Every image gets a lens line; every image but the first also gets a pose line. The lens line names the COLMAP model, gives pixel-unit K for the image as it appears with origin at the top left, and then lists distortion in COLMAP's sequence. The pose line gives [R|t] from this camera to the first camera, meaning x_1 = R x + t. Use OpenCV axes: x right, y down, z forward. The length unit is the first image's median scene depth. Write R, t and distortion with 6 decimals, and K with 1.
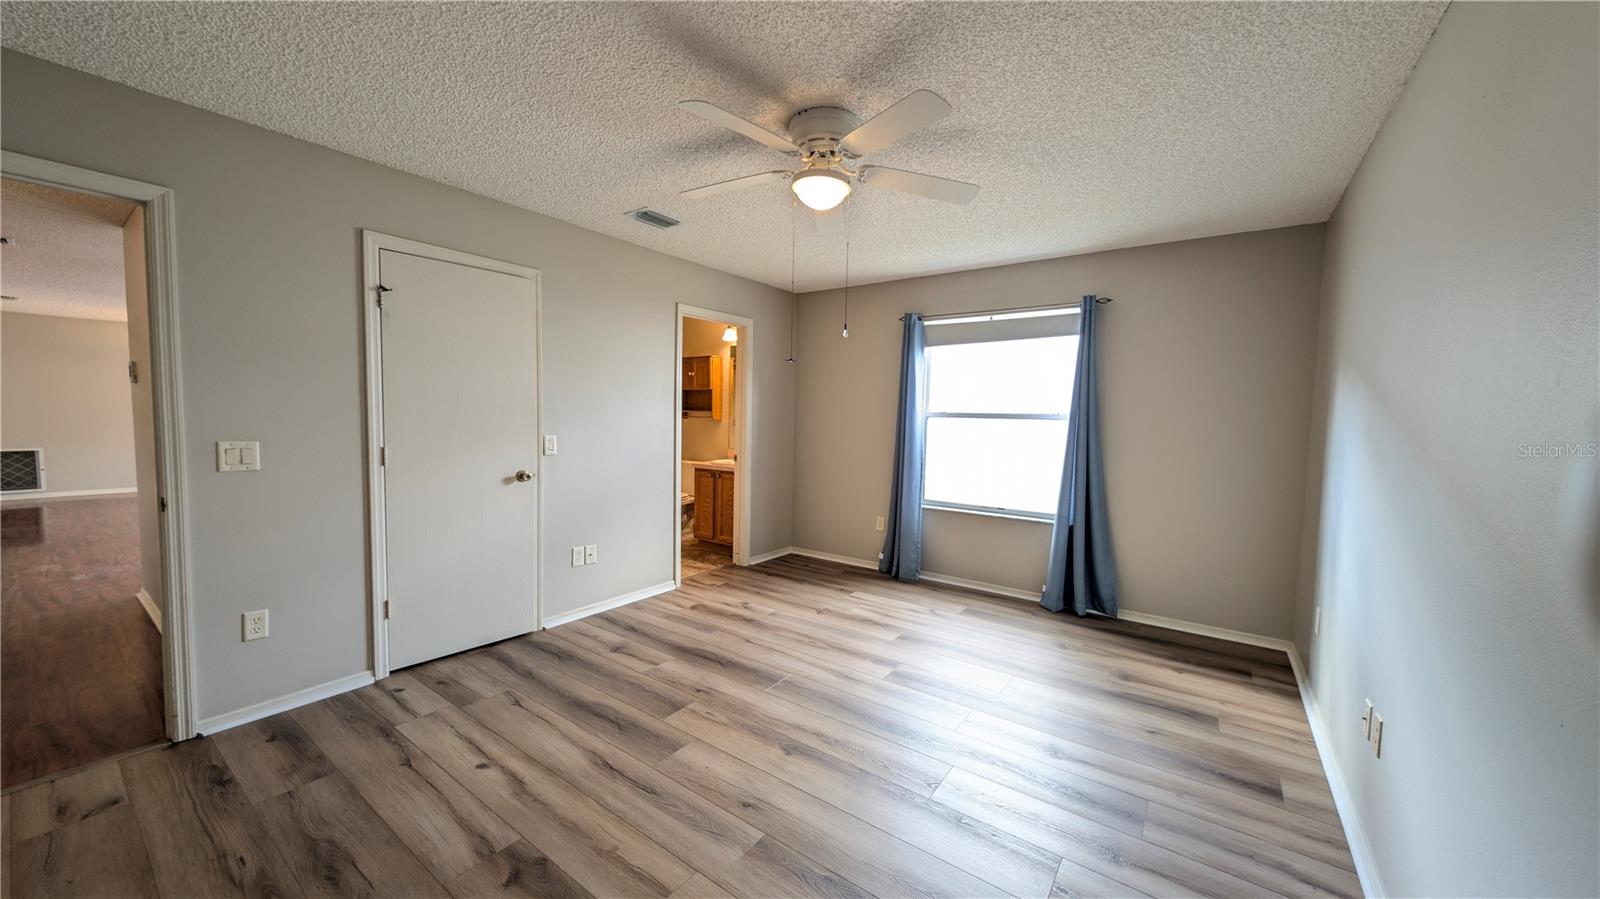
lens RADIAL K [[566.1, 0, 799.1], [0, 566.1, 452.9], [0, 0, 1]] dist [0.010943, -0.004465]
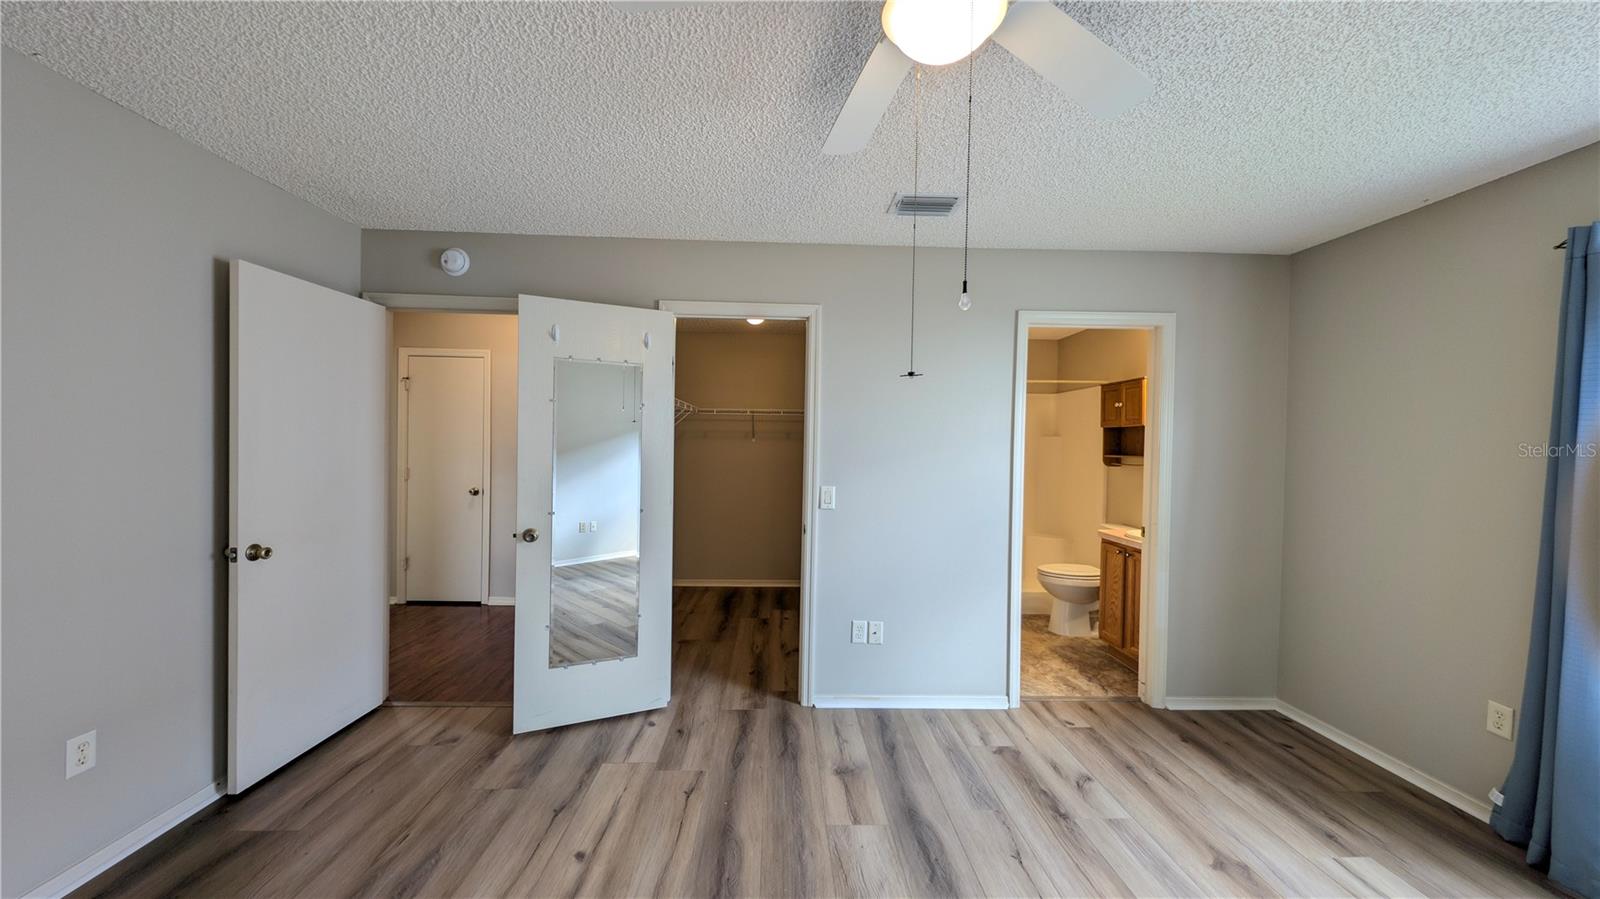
lens RADIAL K [[568.9, 0, 795.7], [0, 568.9, 450.6], [0, 0, 1]] dist [0.013405, -0.005458]
pose [[0.612800, 0.001413, -0.790237, 0.188234], [-0.058608, 0.997326, -0.043665, -0.036827], [0.788061, 0.073072, 0.611244, 0.338823]]
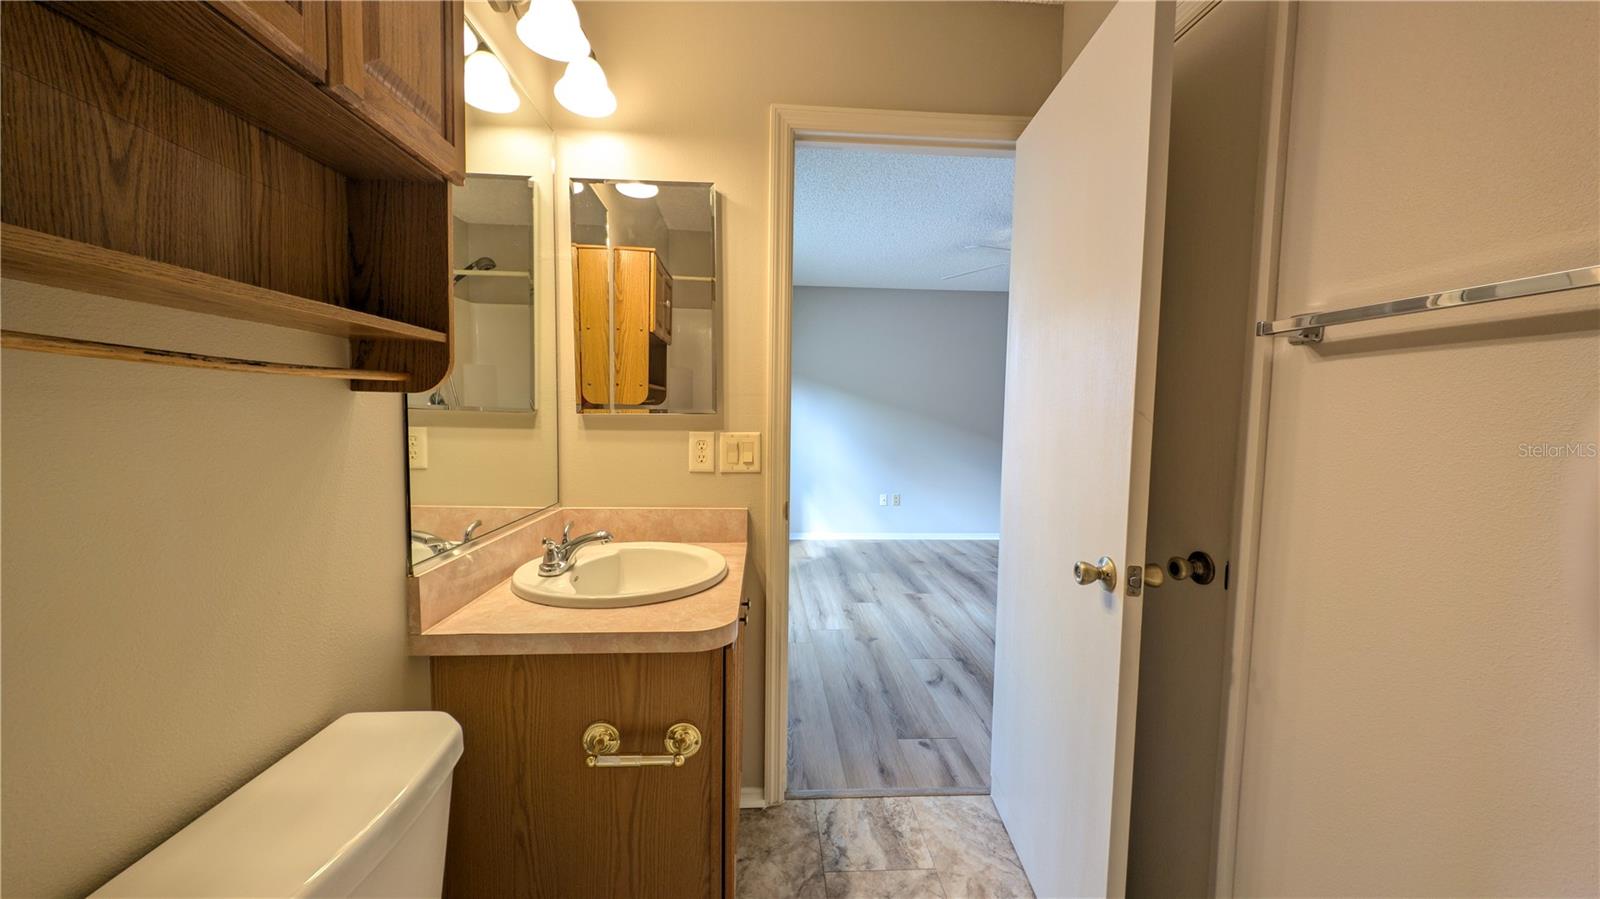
lens RADIAL K [[562.6, 0, 795.3], [0, 562.6, 453.7], [0, 0, 1]] dist [-0.002767, -0.000233]
pose [[-0.635540, -0.085625, 0.767305, -0.450891], [0.024606, 0.991080, 0.130977, -0.085117], [-0.771675, 0.102122, -0.627764, 1.435617]]
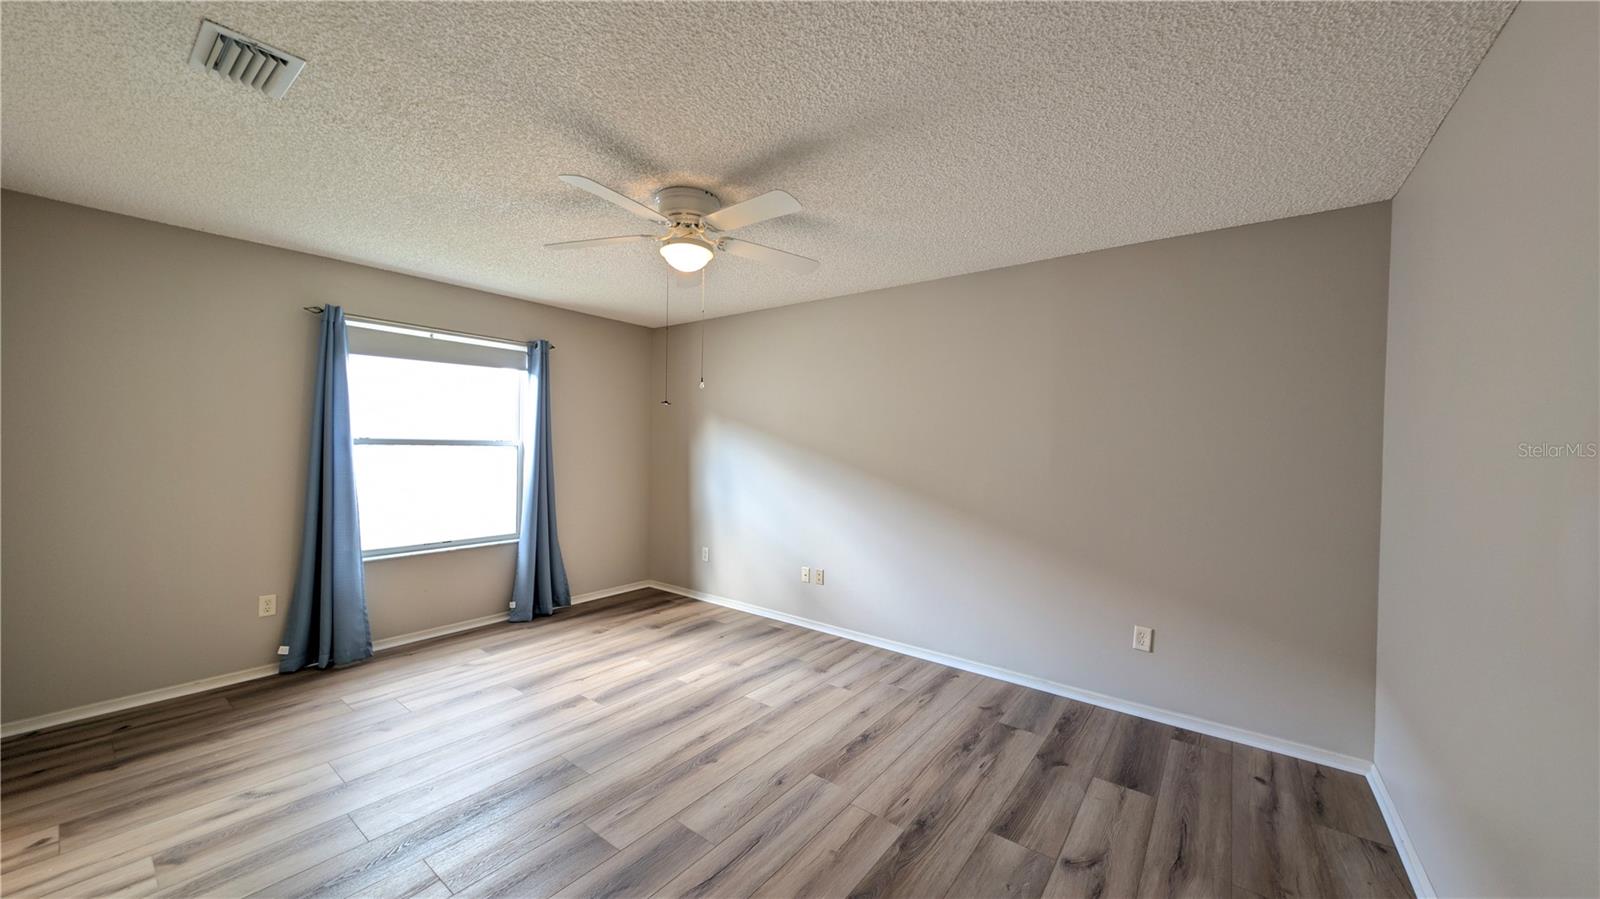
lens RADIAL K [[562.2, 0, 796.8], [0, 562.2, 451.8], [0, 0, 1]] dist [0.006709, -0.002301]
pose [[0.031621, -0.035606, 0.998866, -0.582288], [0.051355, 0.998103, 0.033953, -0.054430], [-0.998180, 0.050223, 0.033389, 0.411764]]
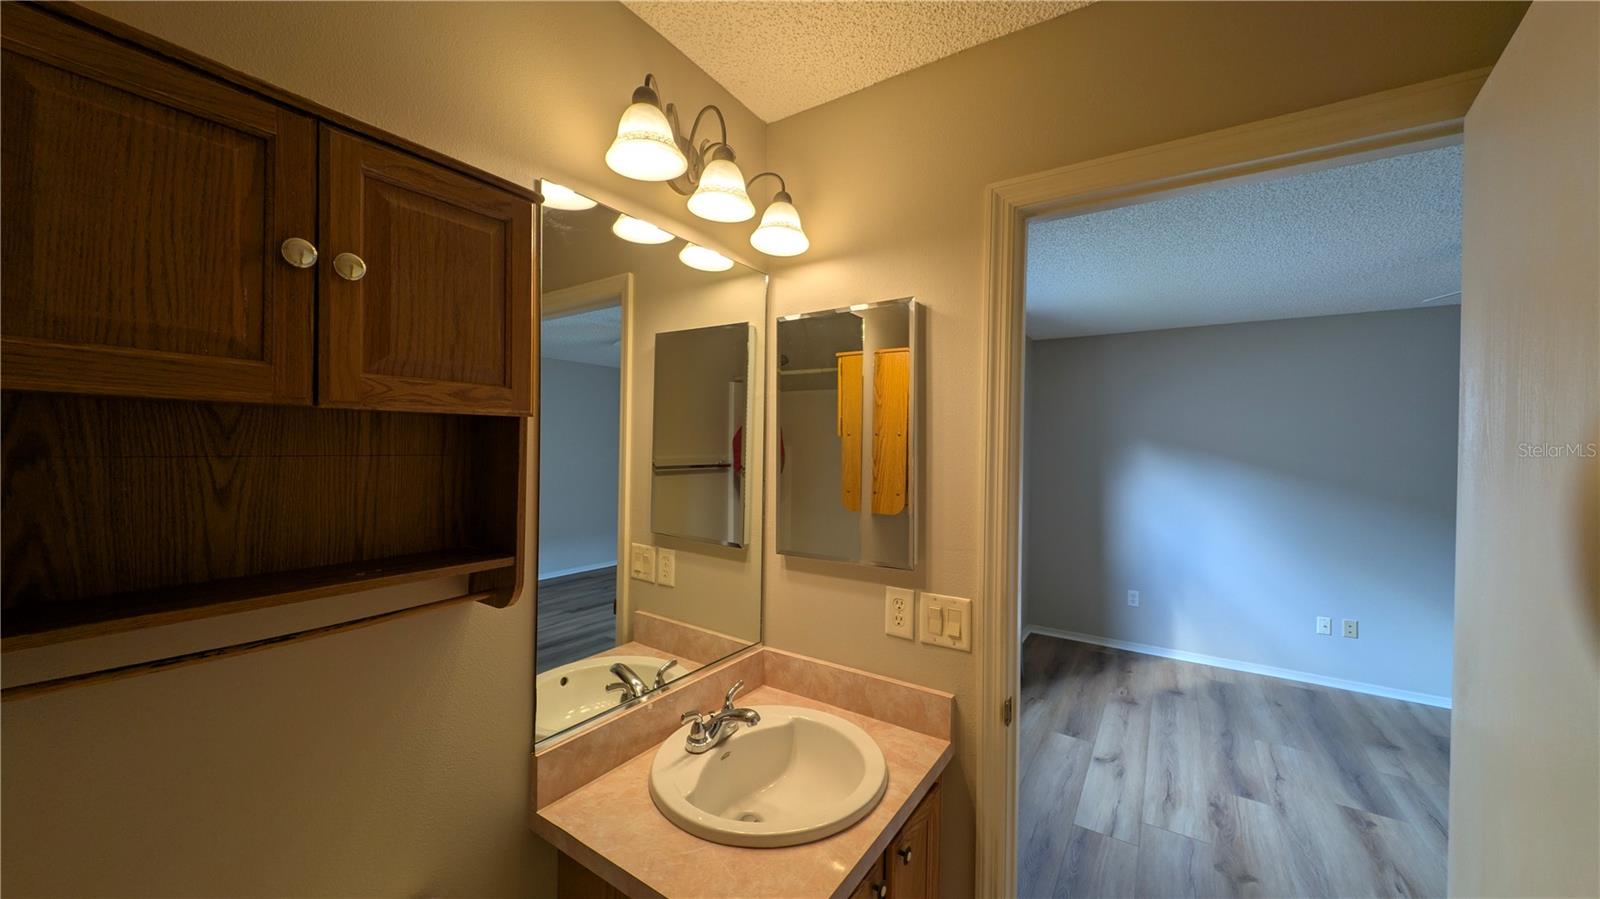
lens RADIAL K [[563.5, 0, 796.5], [0, 563.5, 451.0], [0, 0, 1]] dist [0.011637, -0.005690]
pose [[-0.040210, -0.026474, 0.998840, -0.428620], [0.052462, 0.998214, 0.028569, -0.143977], [-0.997813, 0.053550, -0.038749, 1.302874]]
